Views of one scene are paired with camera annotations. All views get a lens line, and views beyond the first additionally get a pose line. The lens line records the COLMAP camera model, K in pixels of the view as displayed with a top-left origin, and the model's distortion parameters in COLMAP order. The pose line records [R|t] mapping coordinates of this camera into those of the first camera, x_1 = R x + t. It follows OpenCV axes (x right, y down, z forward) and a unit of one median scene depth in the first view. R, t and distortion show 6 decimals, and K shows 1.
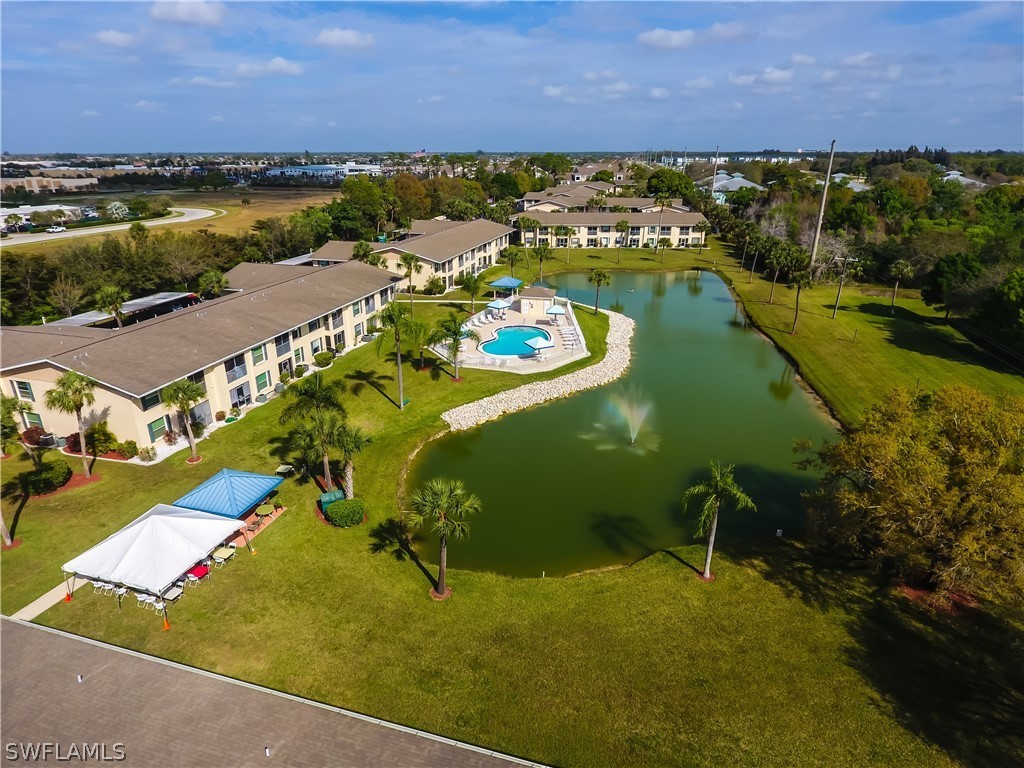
lens RADIAL K [[600.9, 0, 499.5], [0, 600.9, 388.8], [0, 0, 1]] dist [-0.000711, -0.001575]
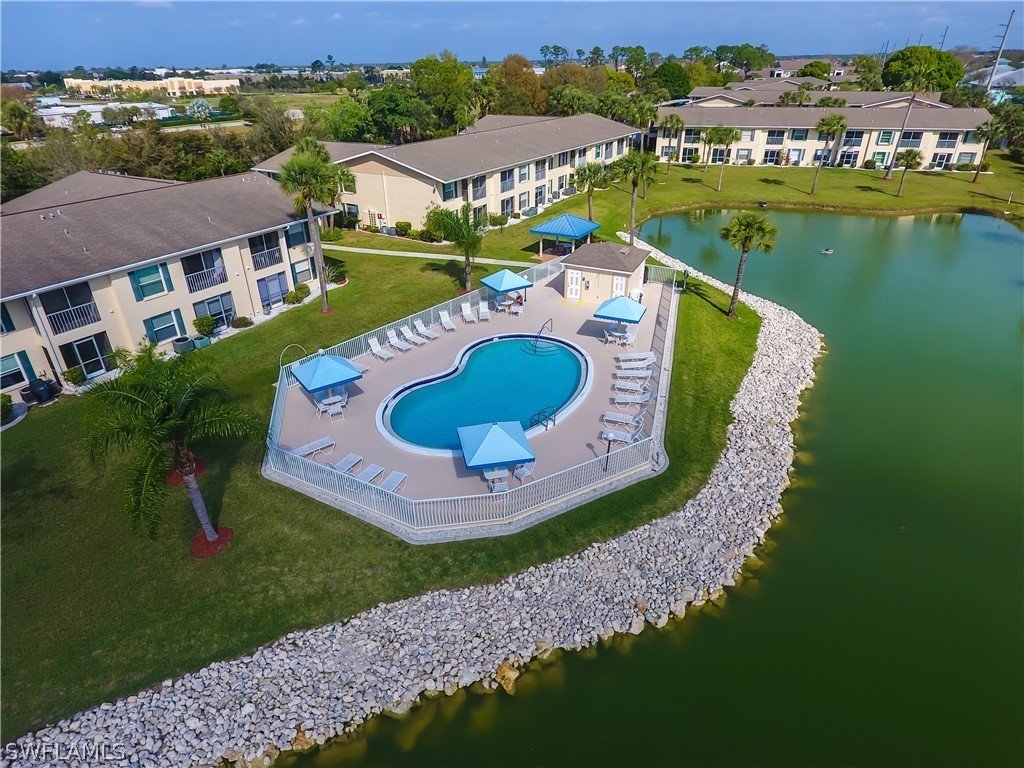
lens RADIAL K [[600.9, 0, 499.5], [0, 600.9, 388.8], [0, 0, 1]] dist [-0.000711, -0.001575]
pose [[0.960776, 0.119274, -0.250364, 0.070582], [-0.087151, 0.986906, 0.135722, -0.071281], [0.263274, -0.108579, 0.958591, 0.323991]]
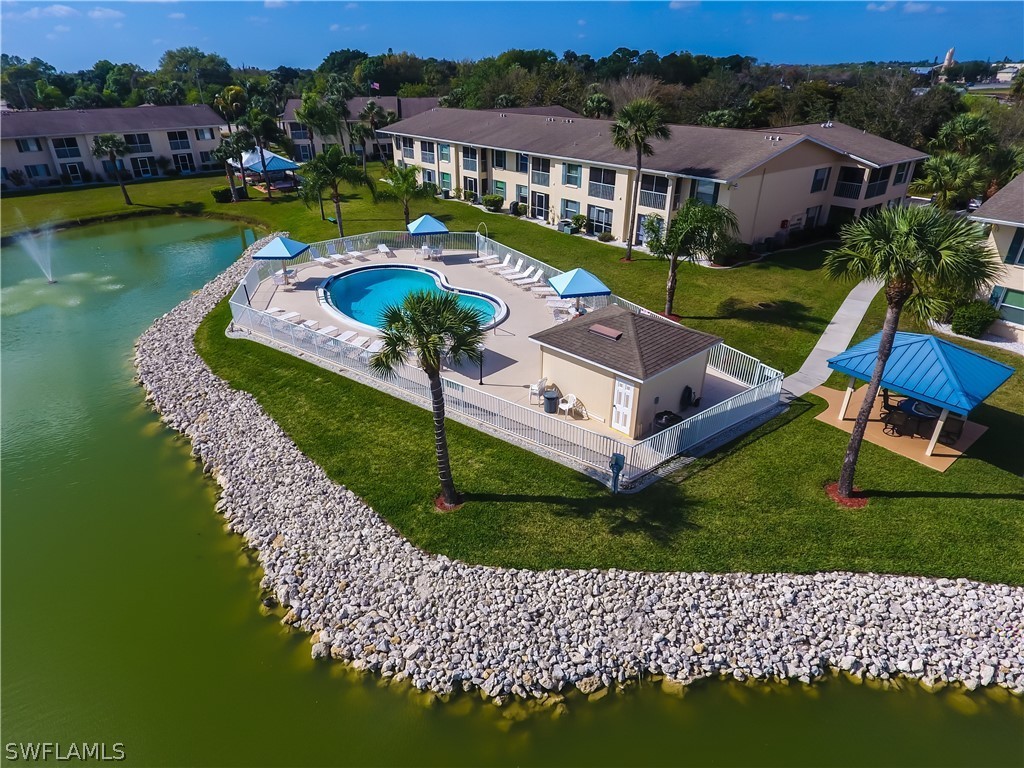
lens RADIAL K [[600.9, 0, 499.5], [0, 600.9, 388.8], [0, 0, 1]] dist [-0.000711, -0.001575]
pose [[-0.597157, 0.379696, -0.706565, 0.178116], [-0.287146, 0.721300, 0.630297, -0.180169], [0.748966, 0.579273, -0.321701, 0.659318]]
